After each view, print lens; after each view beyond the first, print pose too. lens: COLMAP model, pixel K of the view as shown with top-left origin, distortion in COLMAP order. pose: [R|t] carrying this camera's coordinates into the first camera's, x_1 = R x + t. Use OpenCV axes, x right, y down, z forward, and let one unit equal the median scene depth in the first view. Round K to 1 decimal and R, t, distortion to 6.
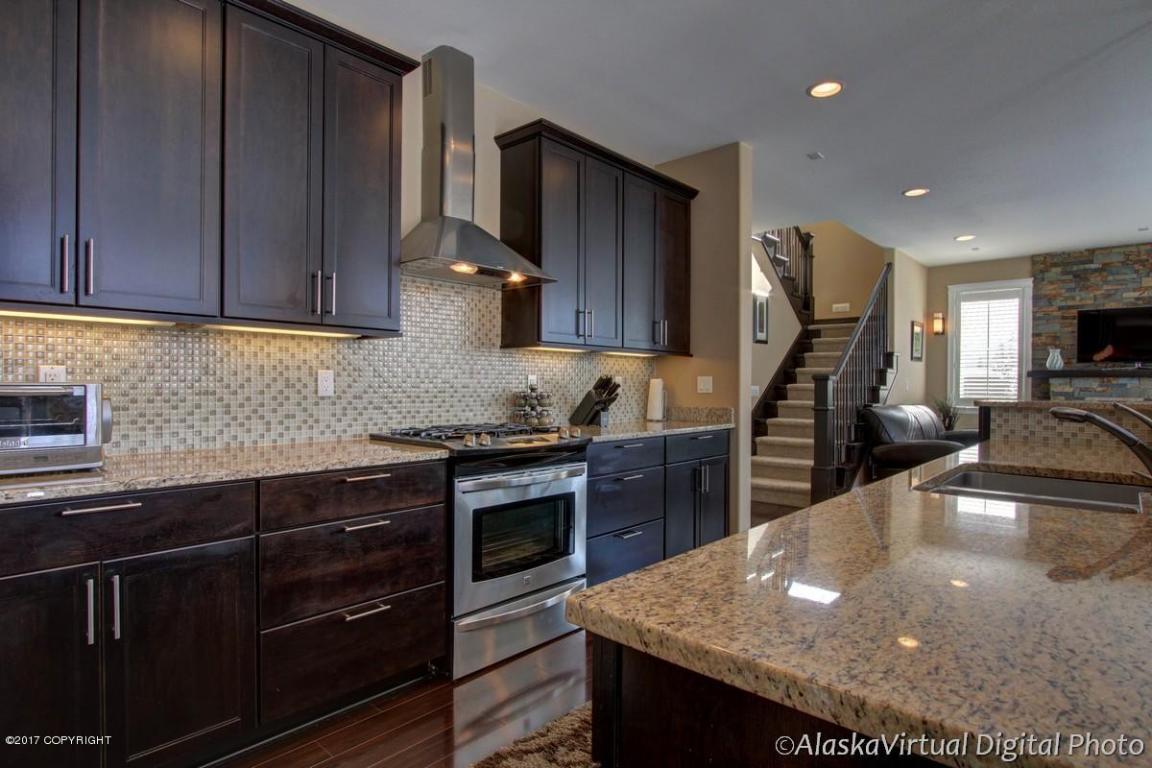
lens RADIAL K [[601.5, 0, 574.3], [0, 601.5, 389.8], [0, 0, 1]] dist [-0.007231, -0.003534]
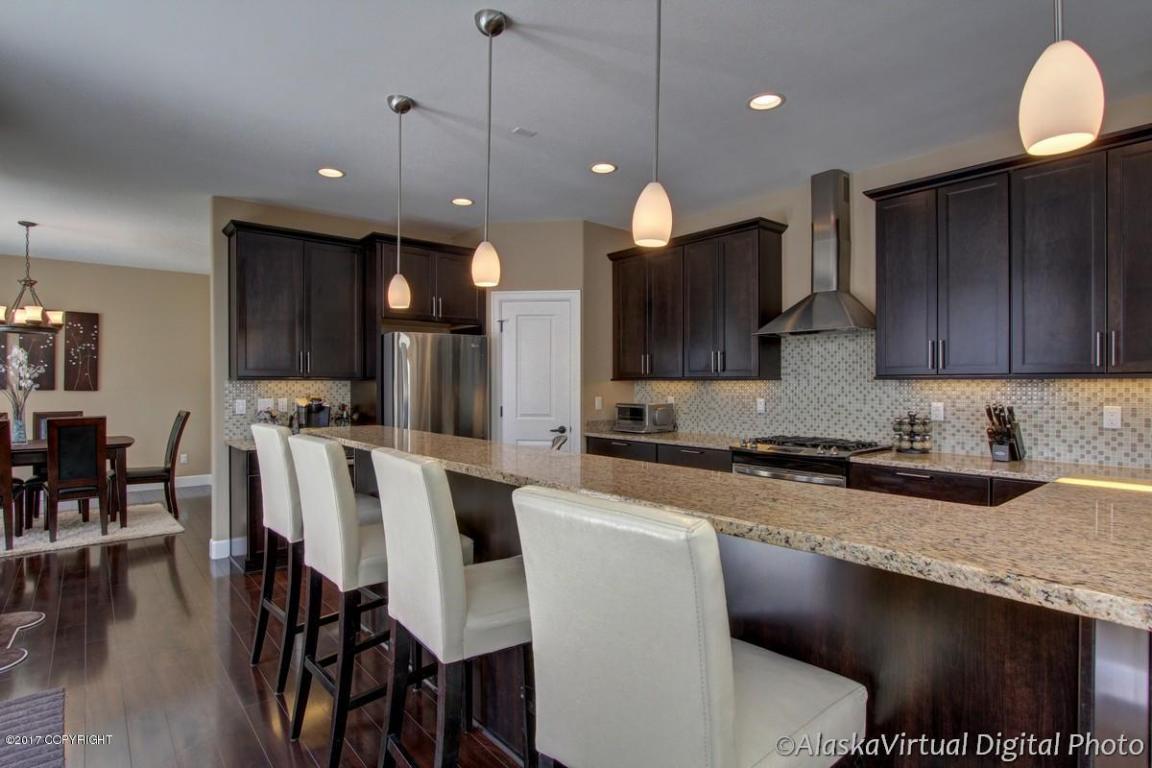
lens RADIAL K [[585.9, 0, 579.6], [0, 585.9, 389.0], [0, 0, 1]] dist [-0.021015, 0.002396]
pose [[-0.125533, 0.003752, -0.992082, 0.534360], [-0.007598, 0.999960, 0.004743, -0.024945], [0.992060, 0.008134, -0.125500, 0.263313]]
